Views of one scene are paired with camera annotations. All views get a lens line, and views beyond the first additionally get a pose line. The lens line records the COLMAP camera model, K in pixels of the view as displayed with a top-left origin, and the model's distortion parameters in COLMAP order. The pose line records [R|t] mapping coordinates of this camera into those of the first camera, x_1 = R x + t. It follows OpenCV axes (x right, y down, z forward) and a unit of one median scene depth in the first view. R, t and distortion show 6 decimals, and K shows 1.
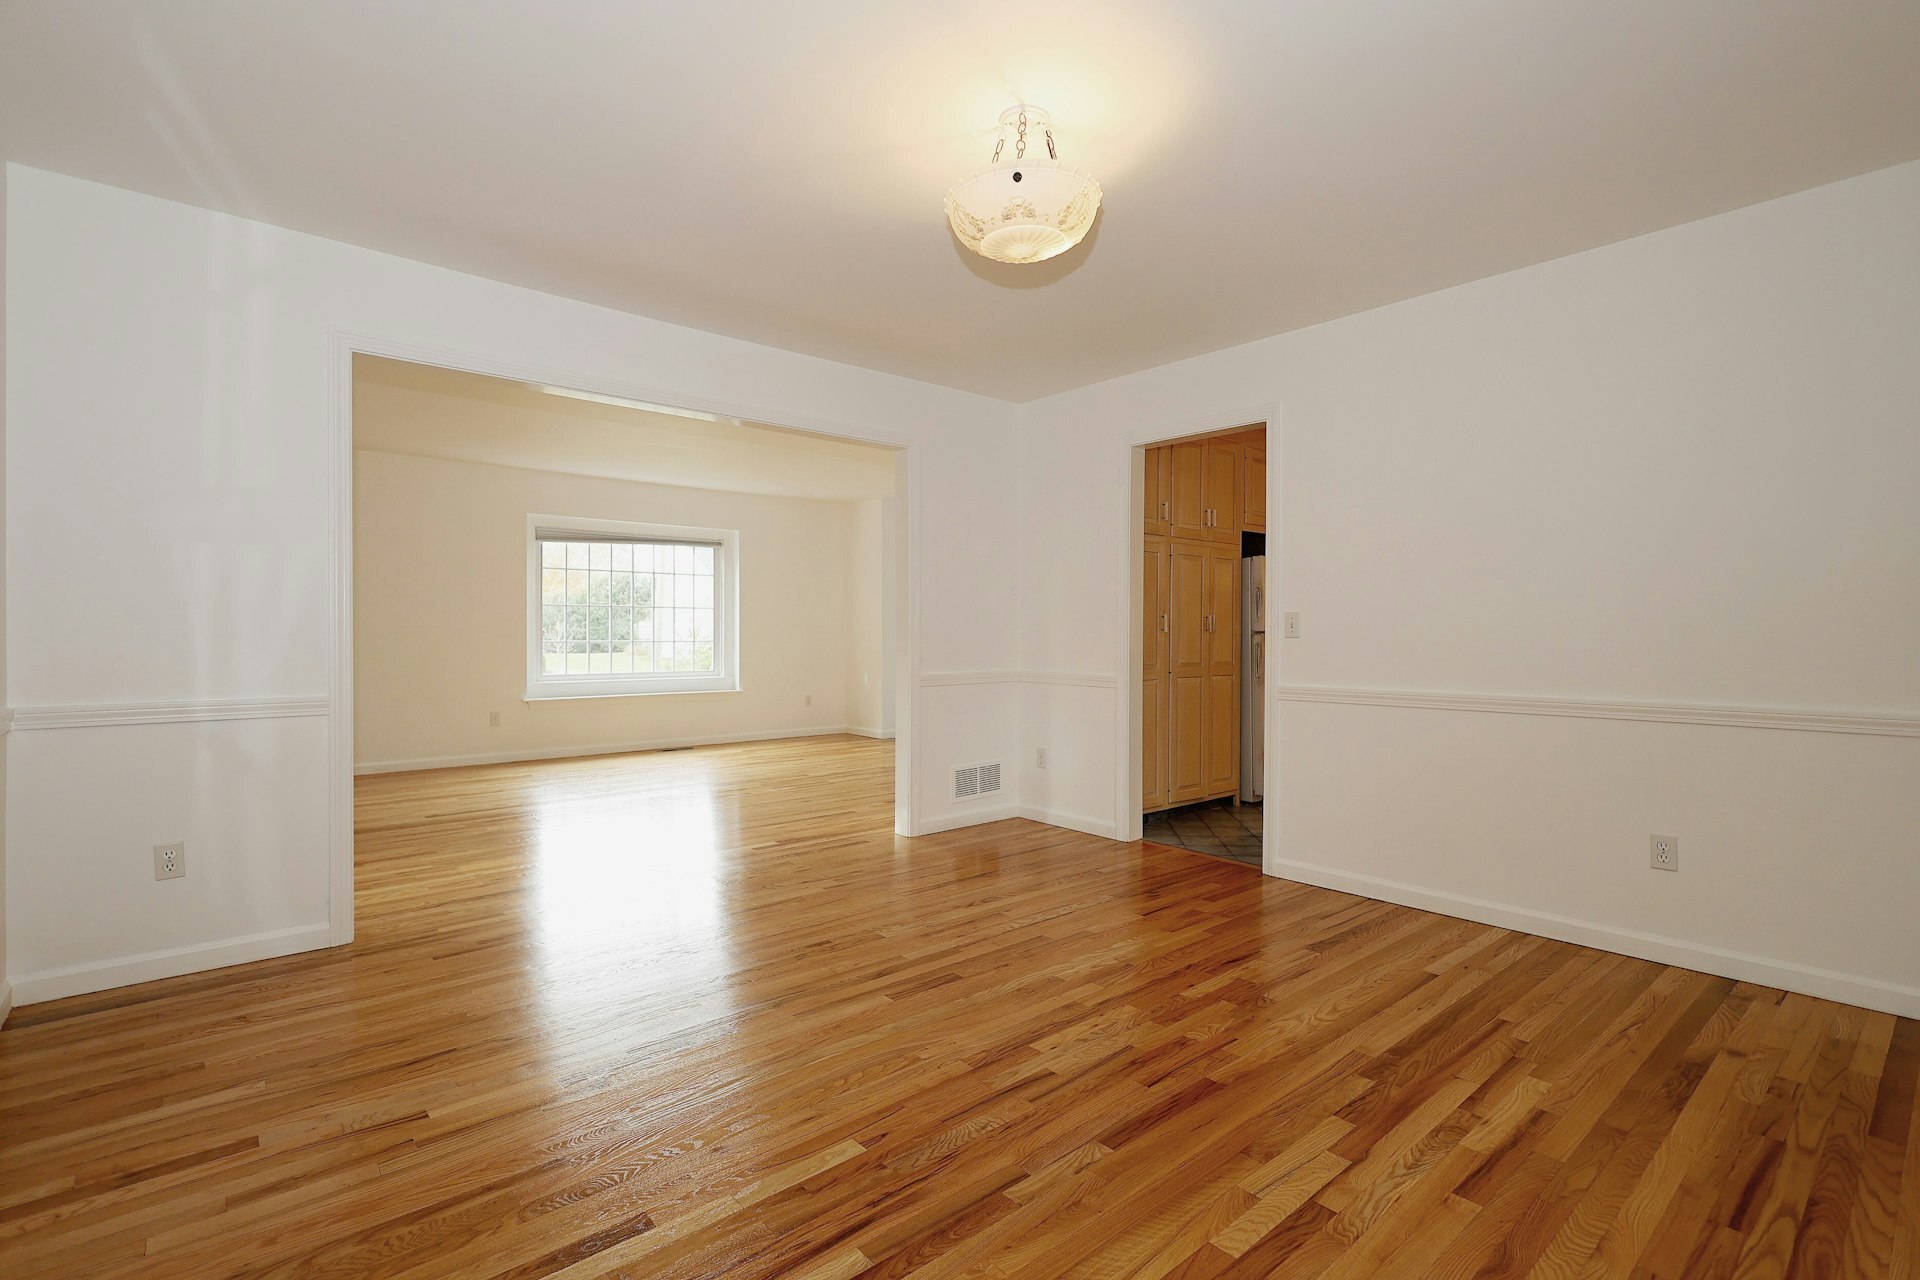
lens RADIAL K [[888.6, 0, 955.5], [0, 888.6, 636.5], [0, 0, 1]] dist [-0.002086, 0.003519]
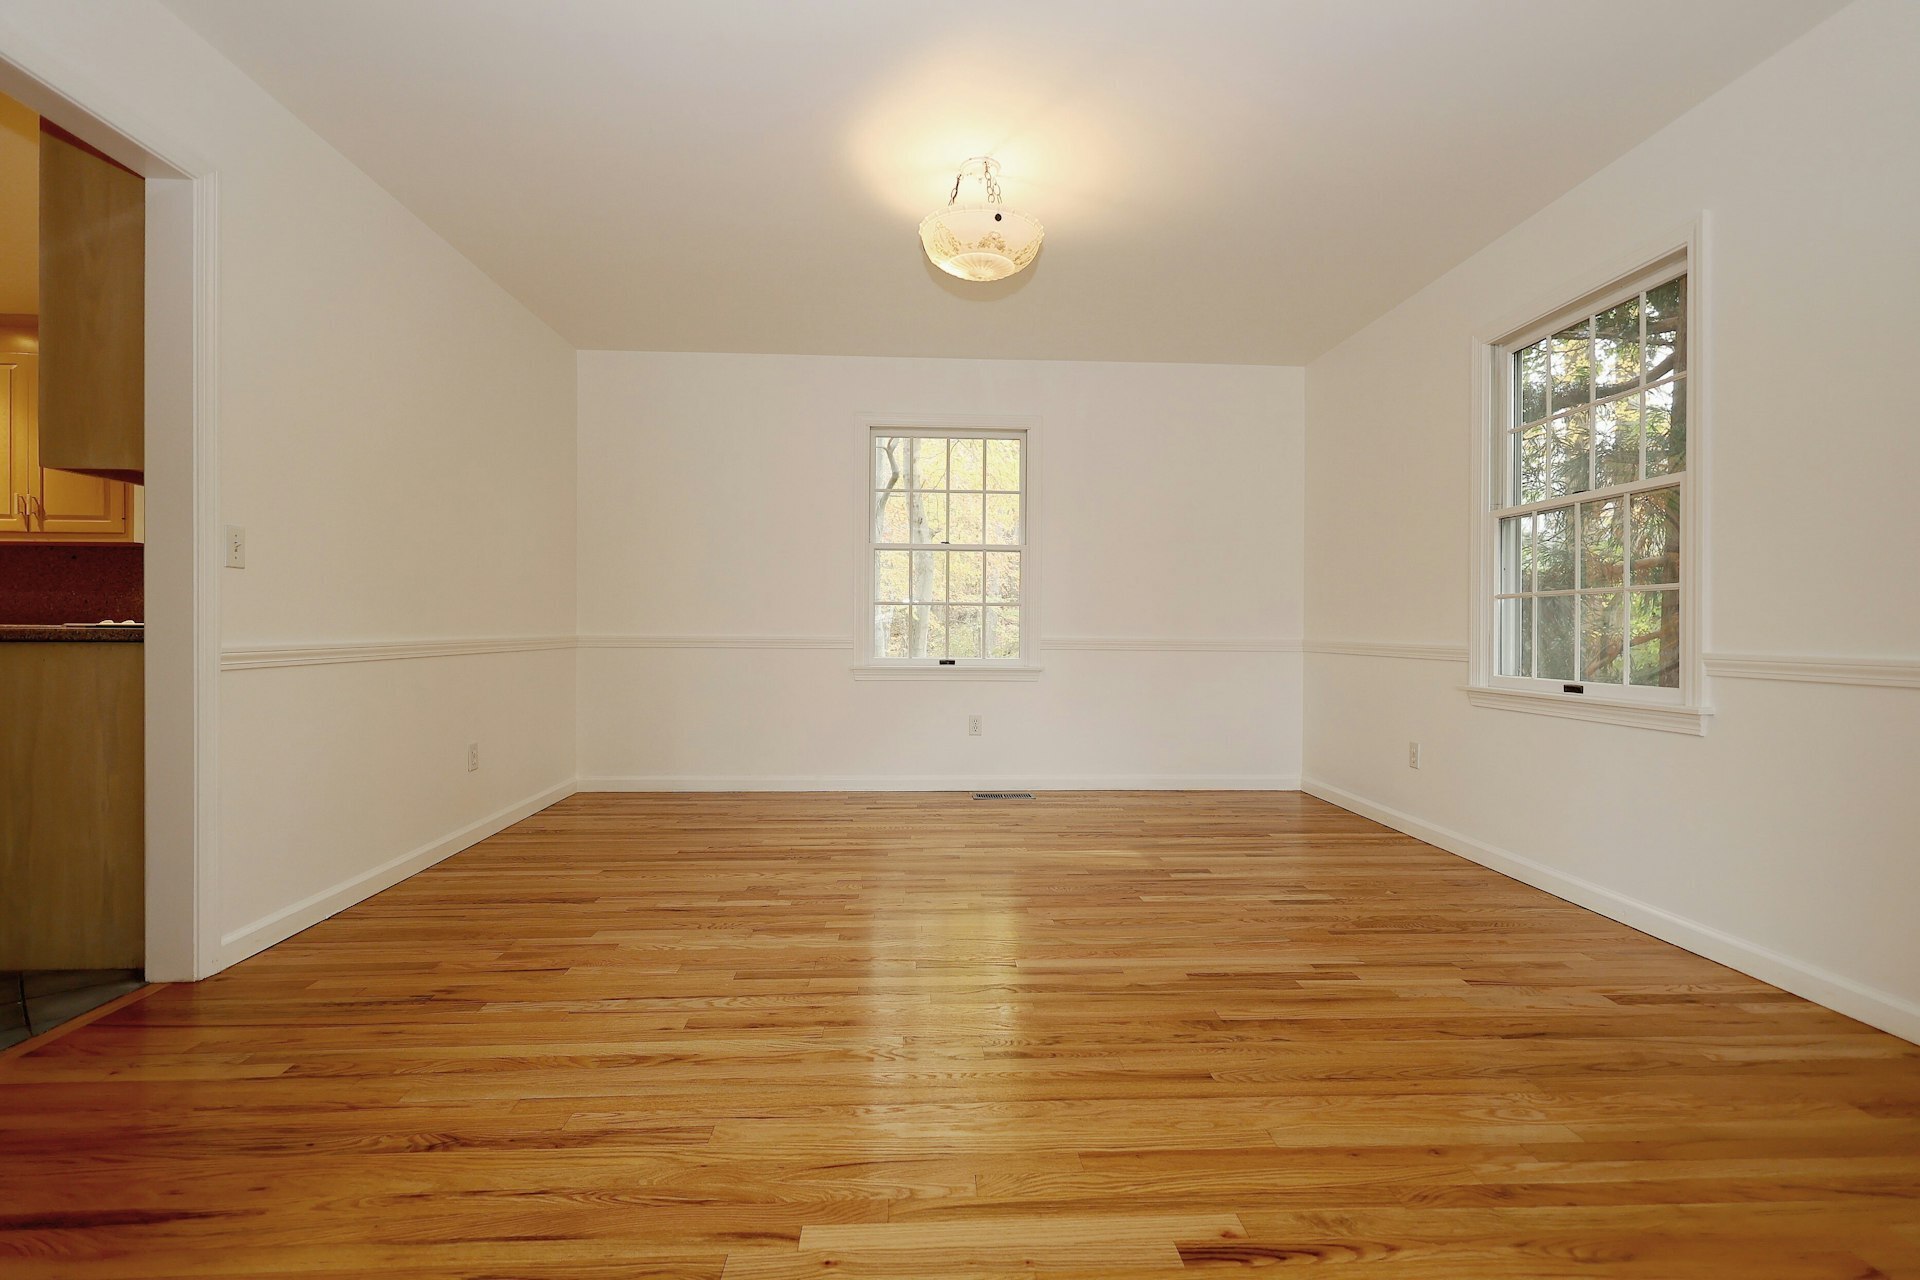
lens RADIAL K [[888.6, 0, 949.4], [0, 888.6, 635.8], [0, 0, 1]] dist [-0.002086, 0.003519]
pose [[-0.788568, -0.009664, 0.614872, -0.513595], [-0.004749, 0.999942, 0.009627, 0.051569], [-0.614930, 0.004671, -0.788568, 1.552927]]
